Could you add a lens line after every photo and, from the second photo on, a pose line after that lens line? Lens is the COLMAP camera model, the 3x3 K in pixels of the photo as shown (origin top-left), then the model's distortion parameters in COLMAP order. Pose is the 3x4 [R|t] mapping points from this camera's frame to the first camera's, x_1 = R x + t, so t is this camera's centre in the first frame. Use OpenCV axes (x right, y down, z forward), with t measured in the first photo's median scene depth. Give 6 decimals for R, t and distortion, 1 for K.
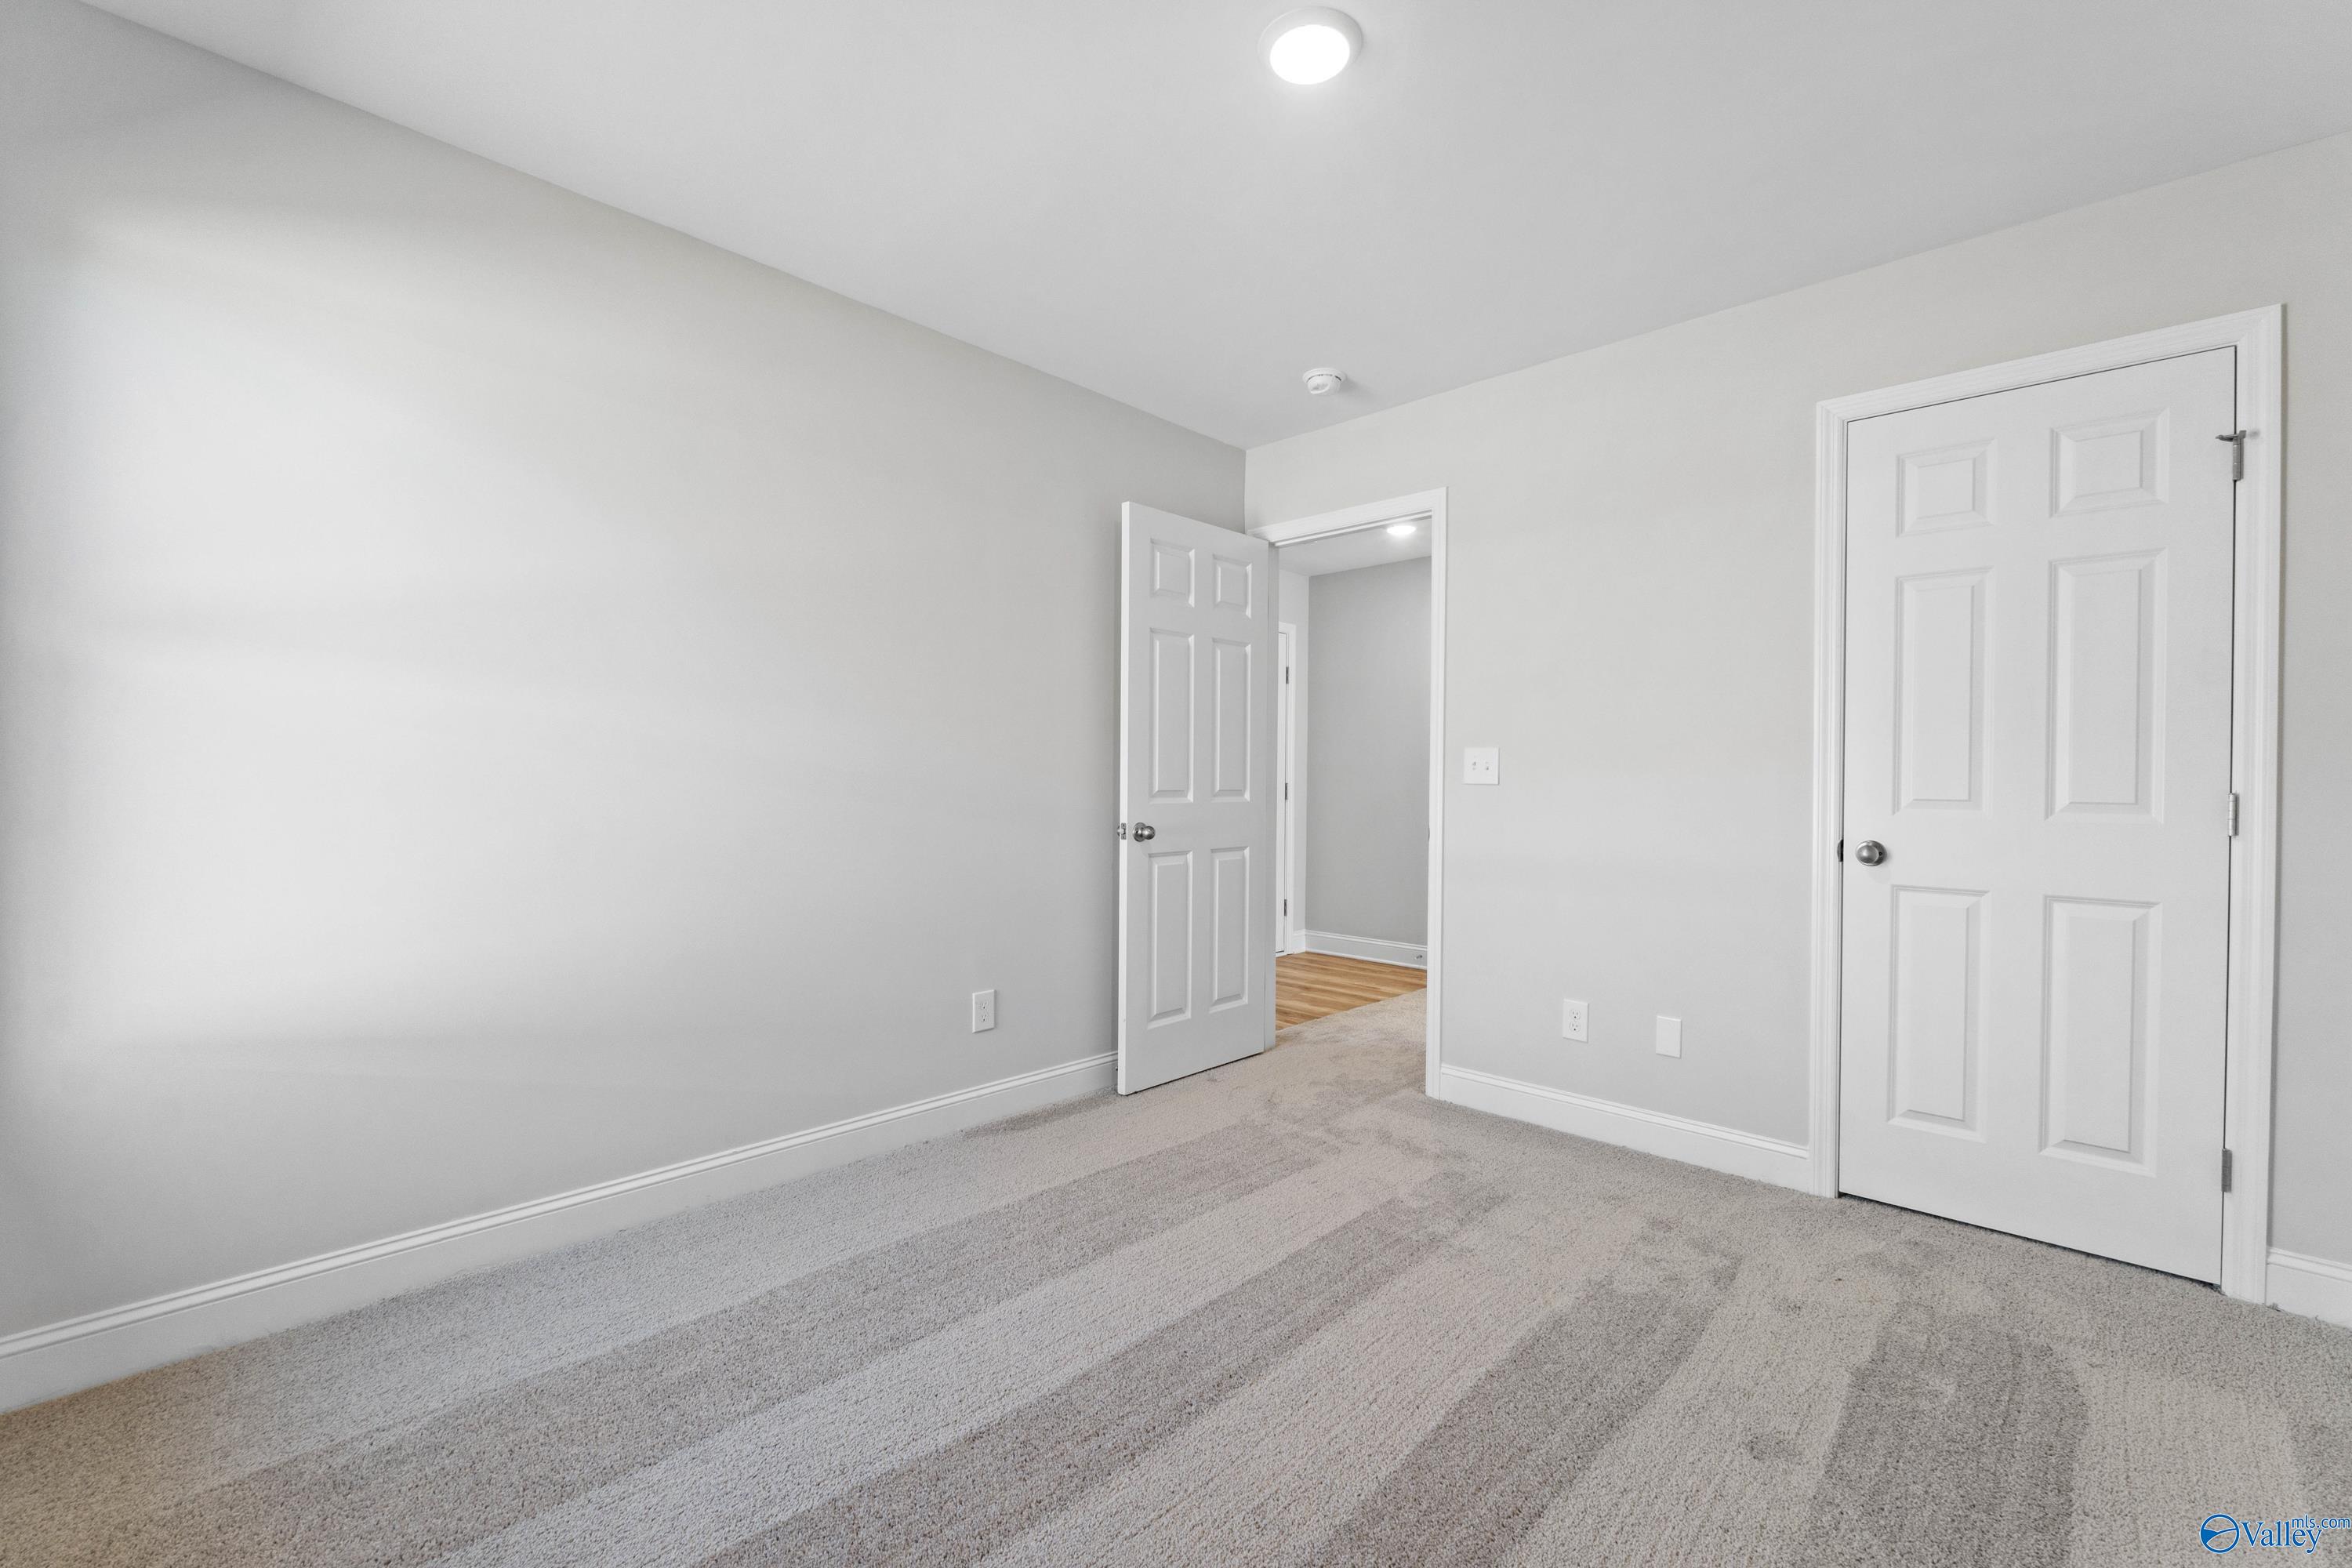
lens RADIAL K [[985.9, 0, 1335.7], [0, 985.9, 798.0], [0, 0, 1]] dist [0.000045, 0.000042]
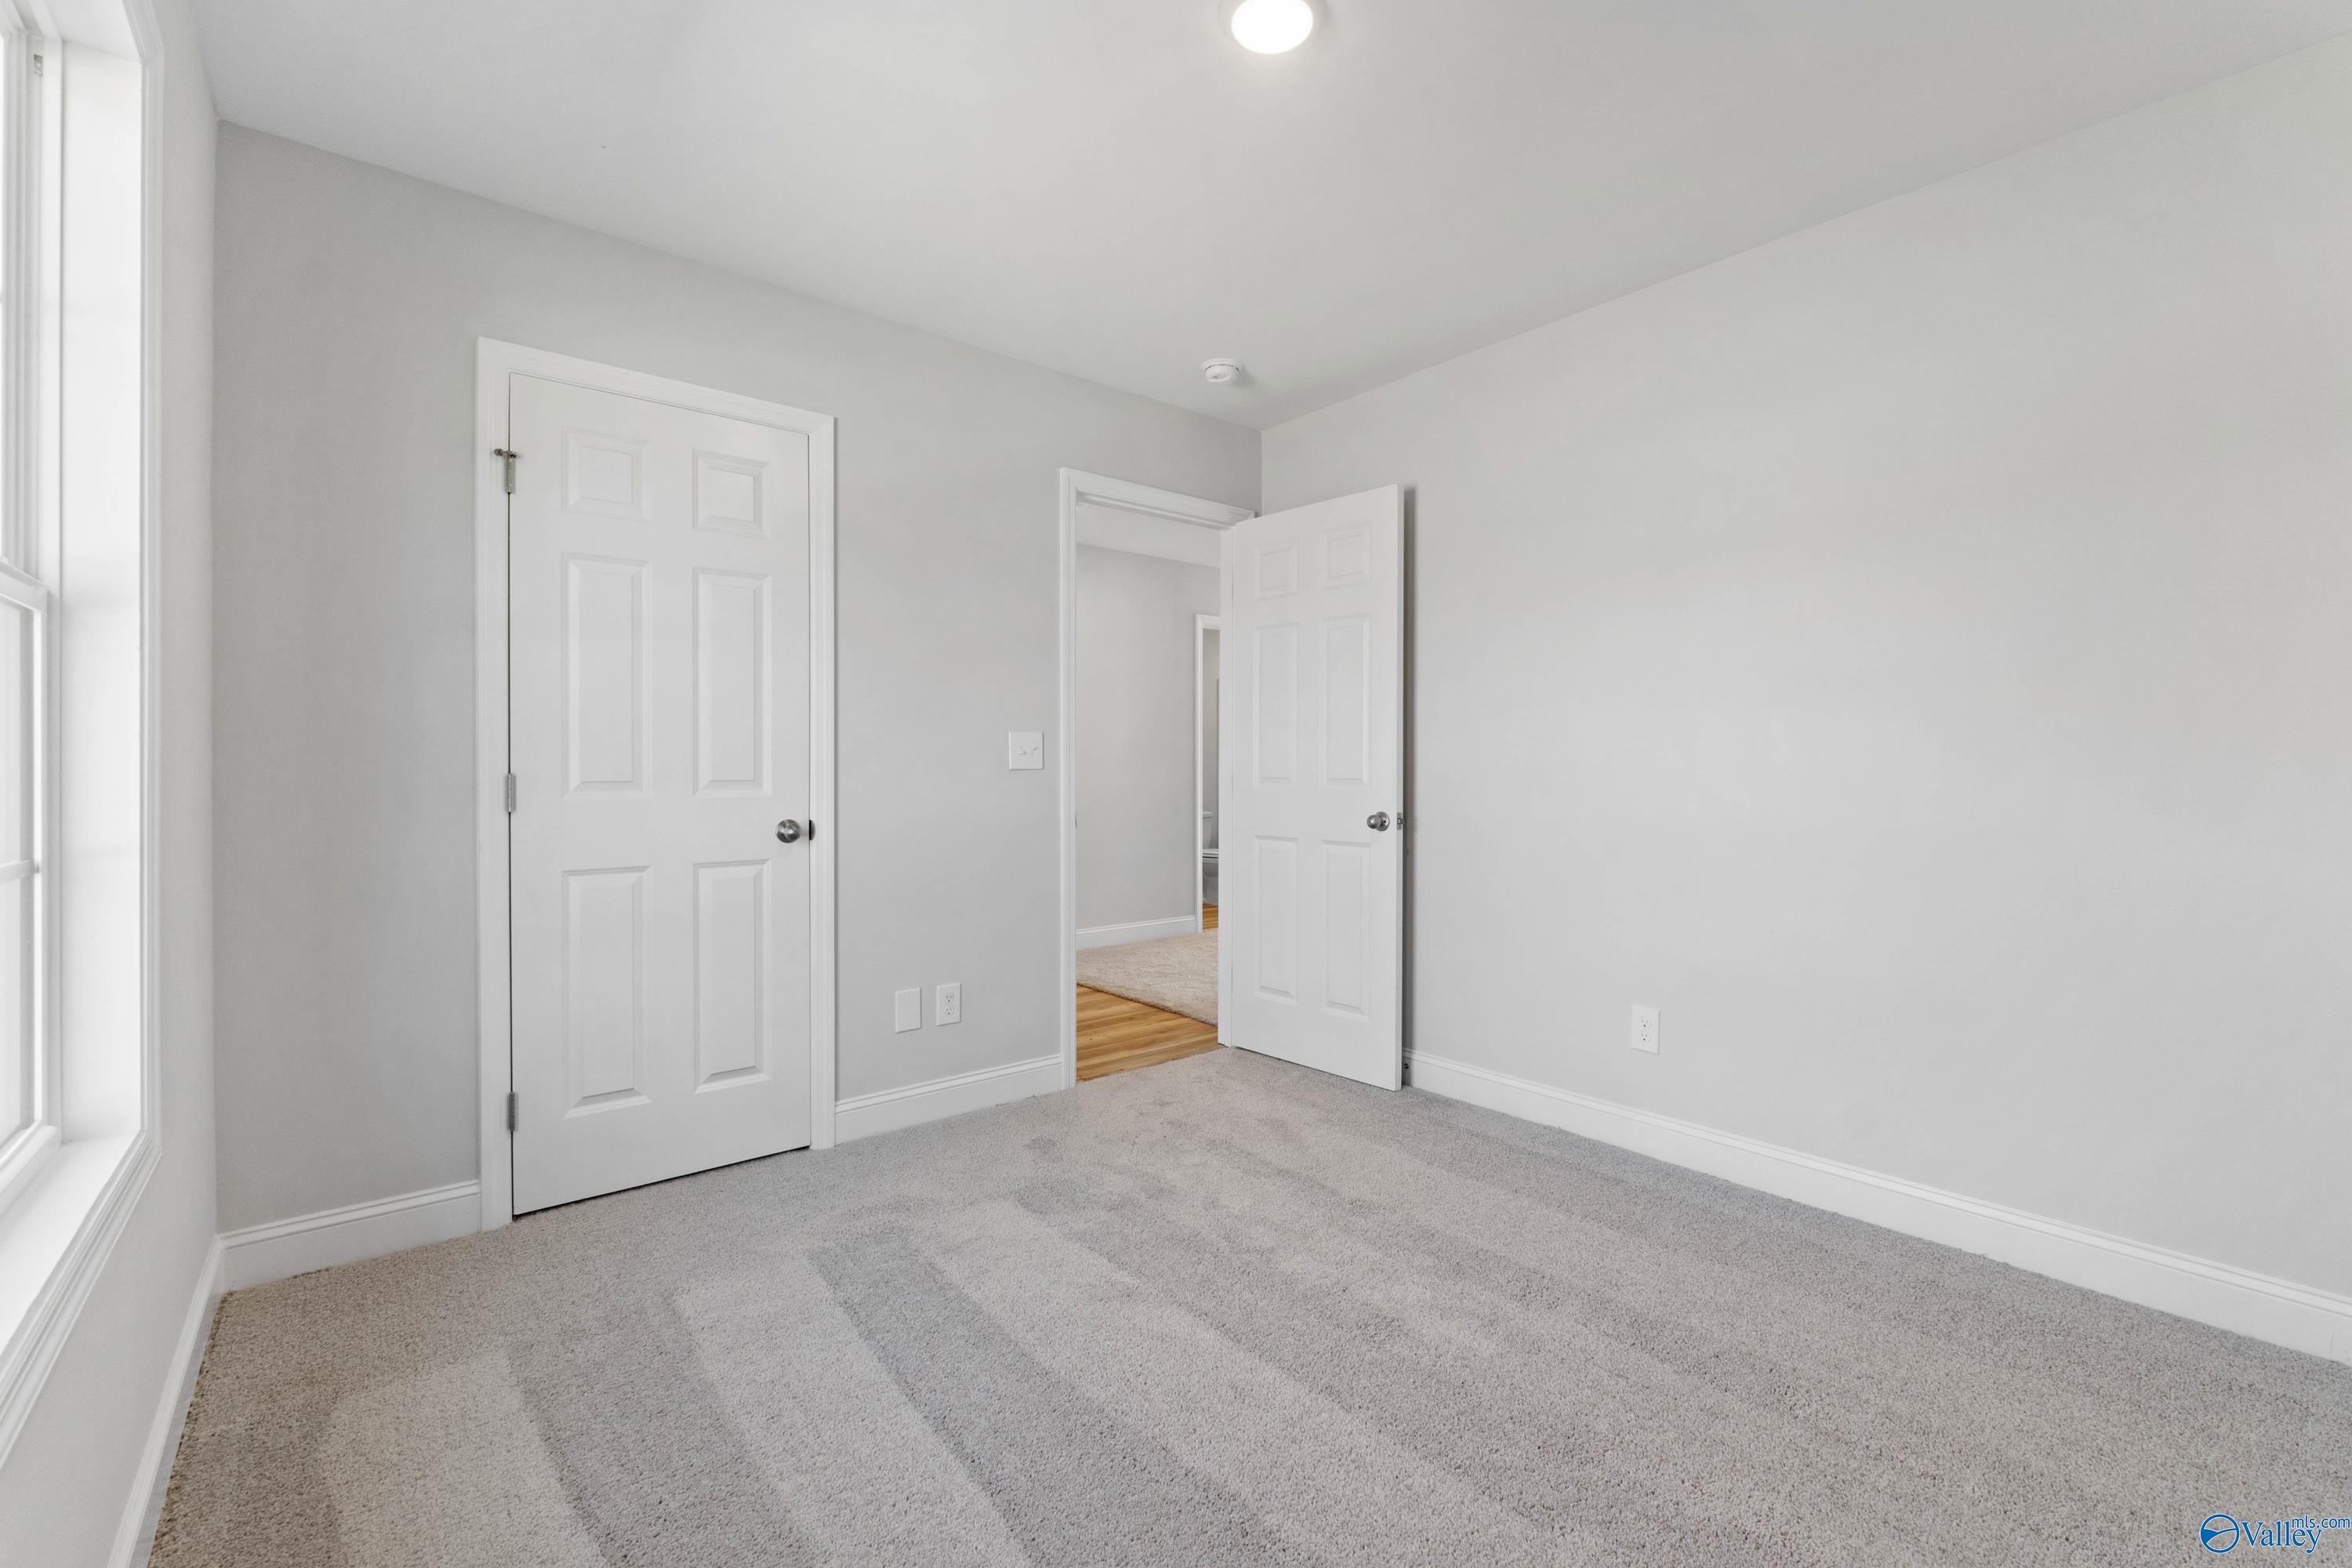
lens RADIAL K [[989.1, 0, 1189.8], [0, 989.1, 771.5], [0, 0, 1]] dist [-0.003557, -0.000811]
pose [[0.197368, -0.013139, 0.980241, -0.278804], [0.019995, 0.999756, 0.009374, -0.005971], [-0.980126, 0.017749, 0.197583, 0.223597]]
